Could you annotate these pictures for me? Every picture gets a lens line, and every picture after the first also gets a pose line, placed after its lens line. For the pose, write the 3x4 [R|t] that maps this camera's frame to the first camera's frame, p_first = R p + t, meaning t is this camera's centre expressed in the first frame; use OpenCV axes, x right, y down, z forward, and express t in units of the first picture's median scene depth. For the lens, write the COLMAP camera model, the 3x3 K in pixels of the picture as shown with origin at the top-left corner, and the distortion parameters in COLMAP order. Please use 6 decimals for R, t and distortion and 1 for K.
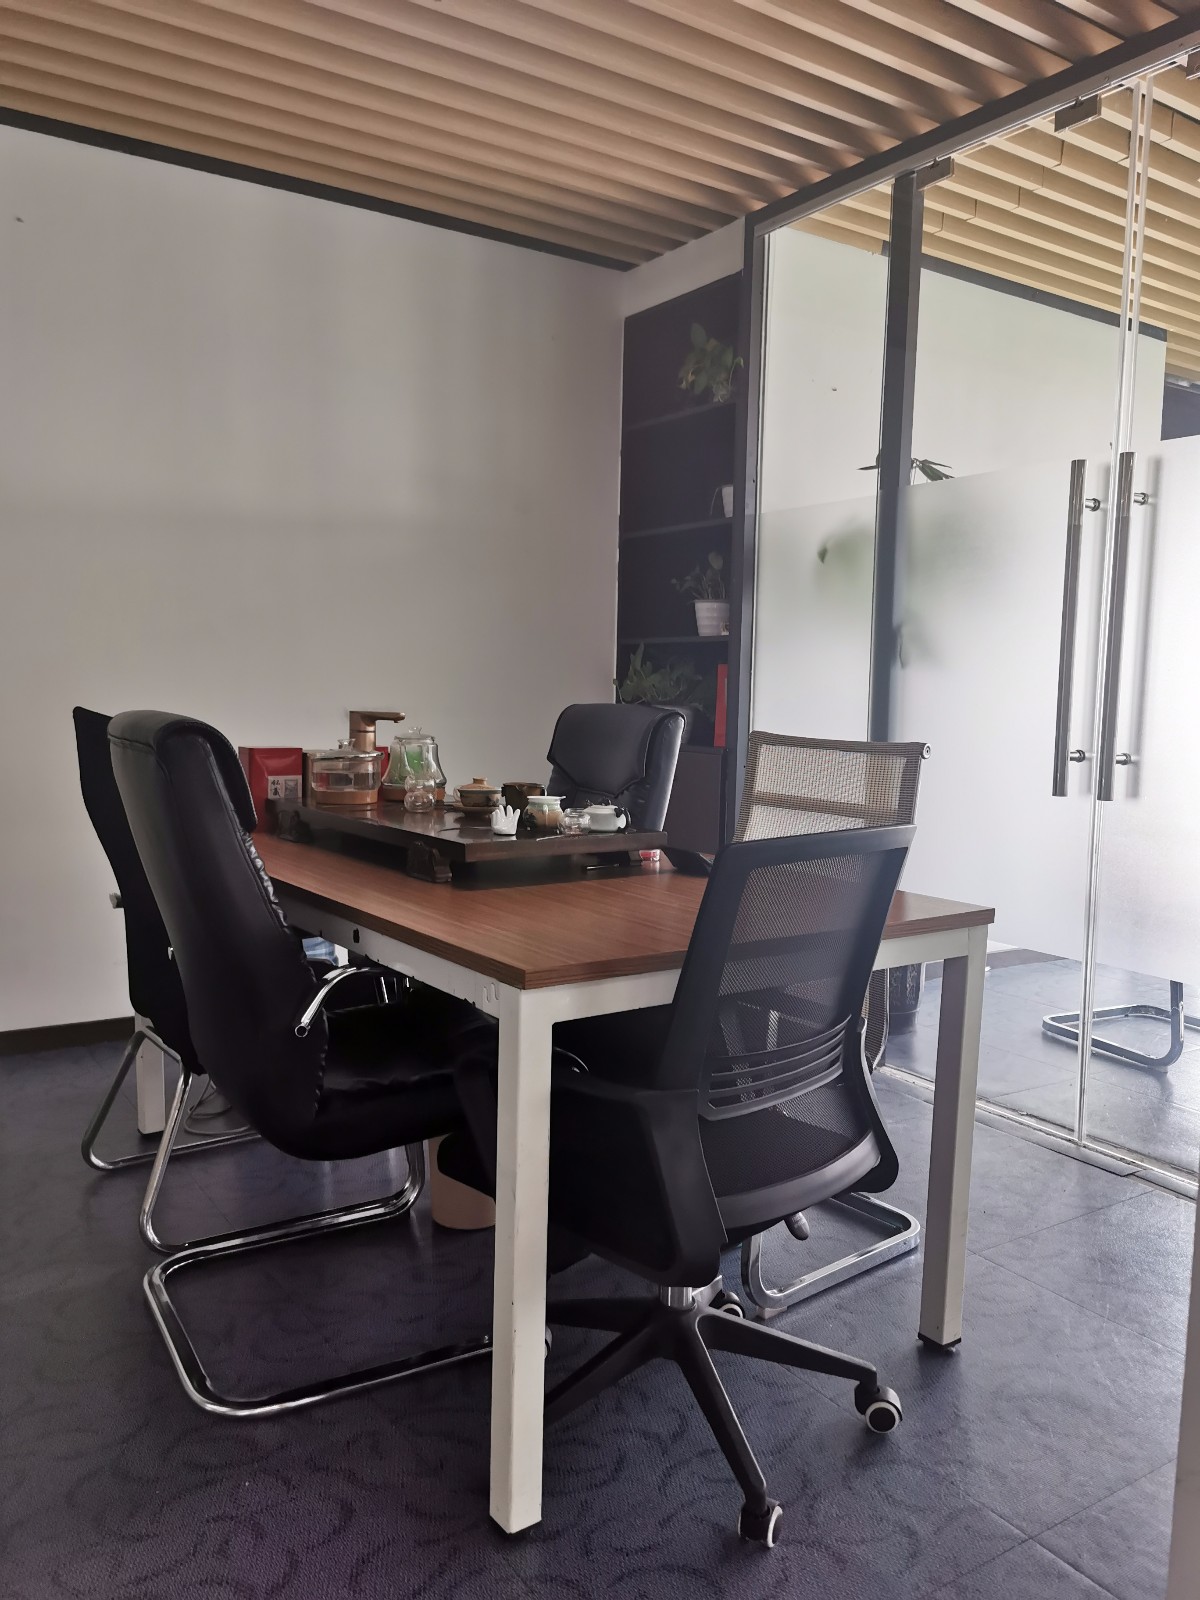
lens RADIAL K [[1236.7, 0, 608.5], [0, 1236.7, 806.2], [0, 0, 1]] dist [0.054696, -0.080543]
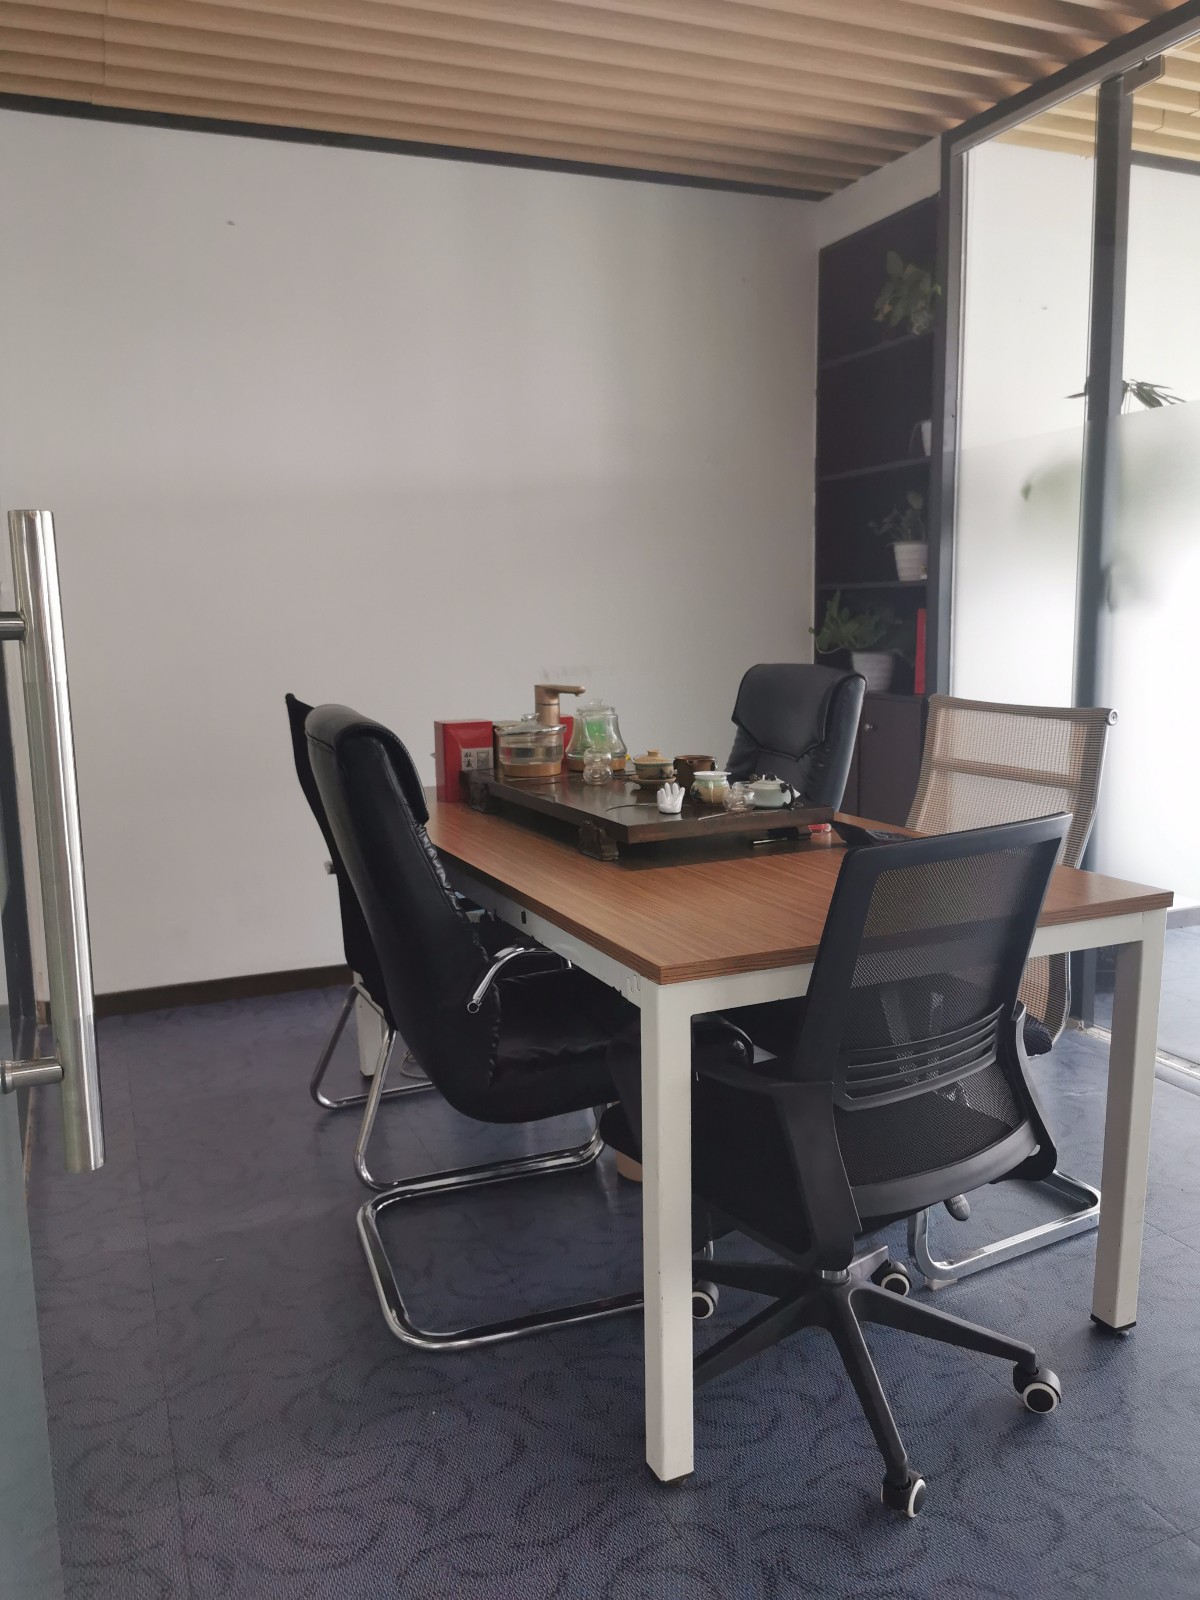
lens RADIAL K [[1241.8, 0, 600.0], [0, 1241.8, 800.0], [0, 0, 1]] dist [0.054440, -0.083950]
pose [[0.980918, -0.011329, -0.194092, 0.057259], [0.022475, 0.998216, 0.055322, -0.044161], [0.193119, -0.058629, 0.979422, -0.023675]]
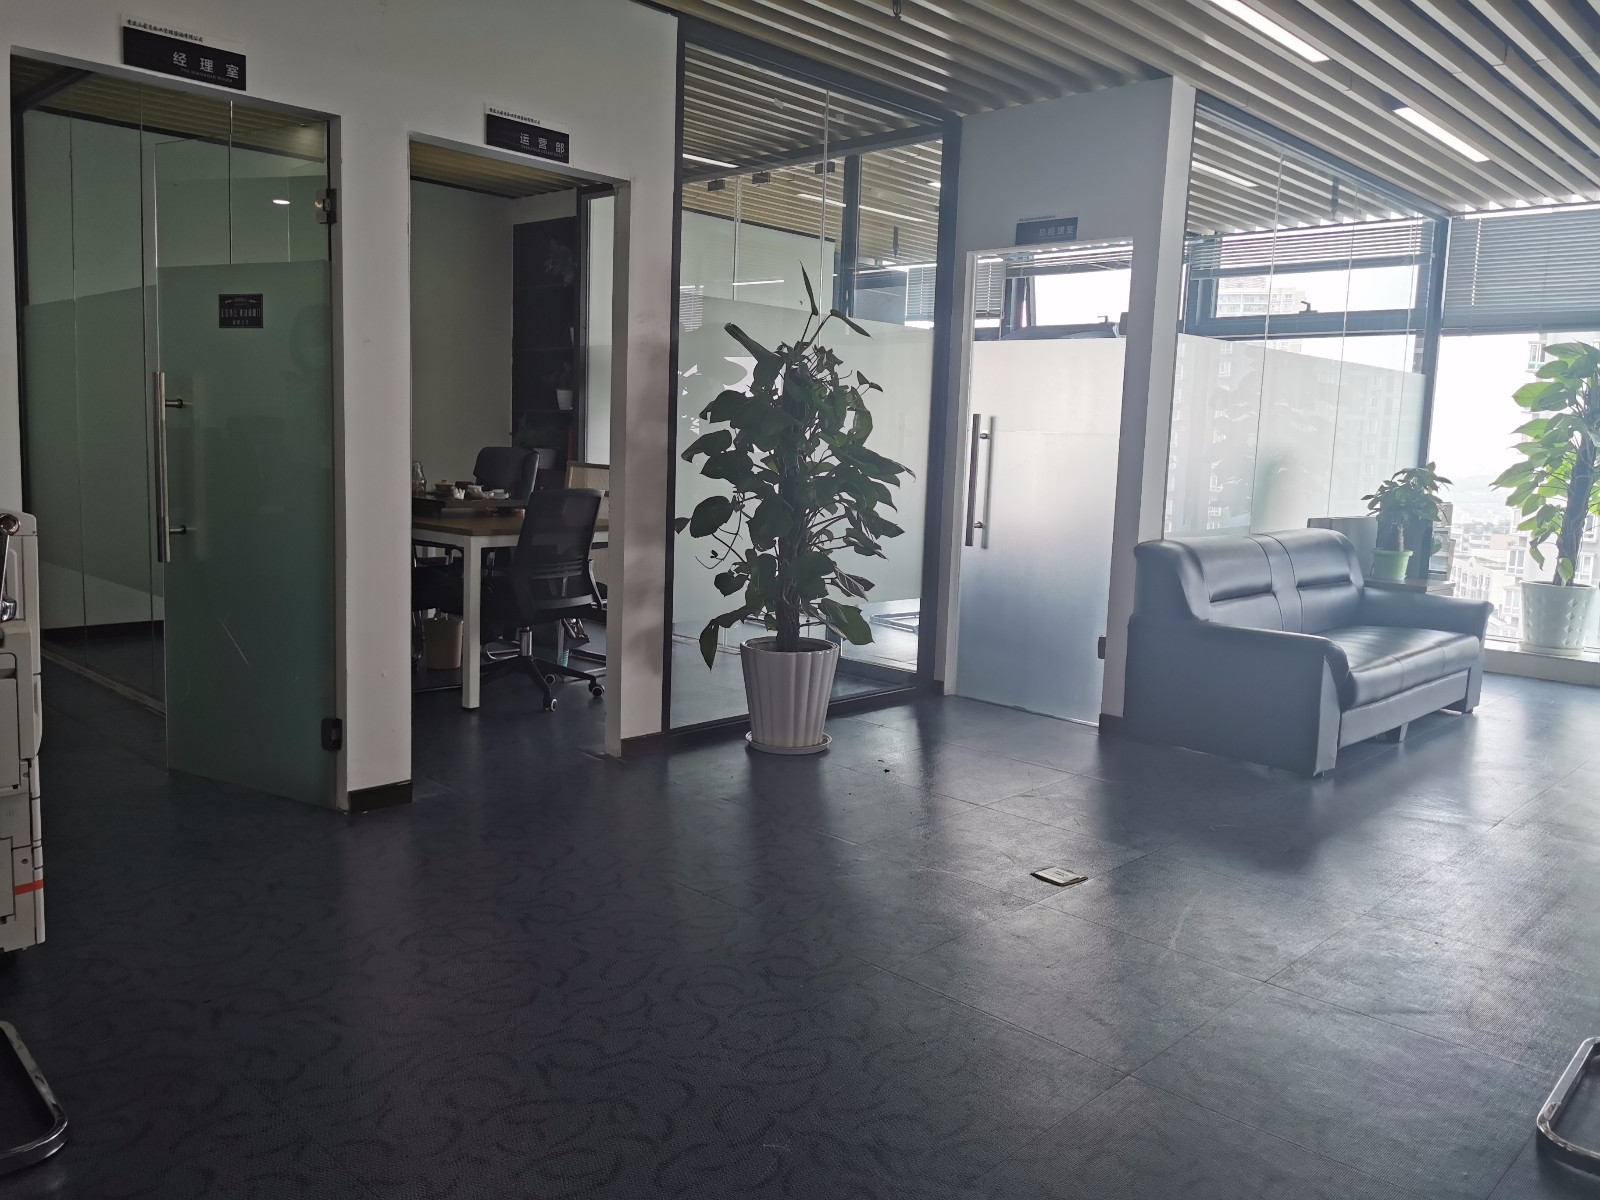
lens RADIAL K [[1236.7, 0, 801.9], [0, 1236.7, 590.1], [0, 0, 1]] dist [0.054696, -0.080543]
pose [[0.976439, -0.012135, 0.215452, 0.049411], [0.004090, 0.999279, 0.037745, 0.110205], [-0.215755, -0.035974, 0.975785, -1.571315]]
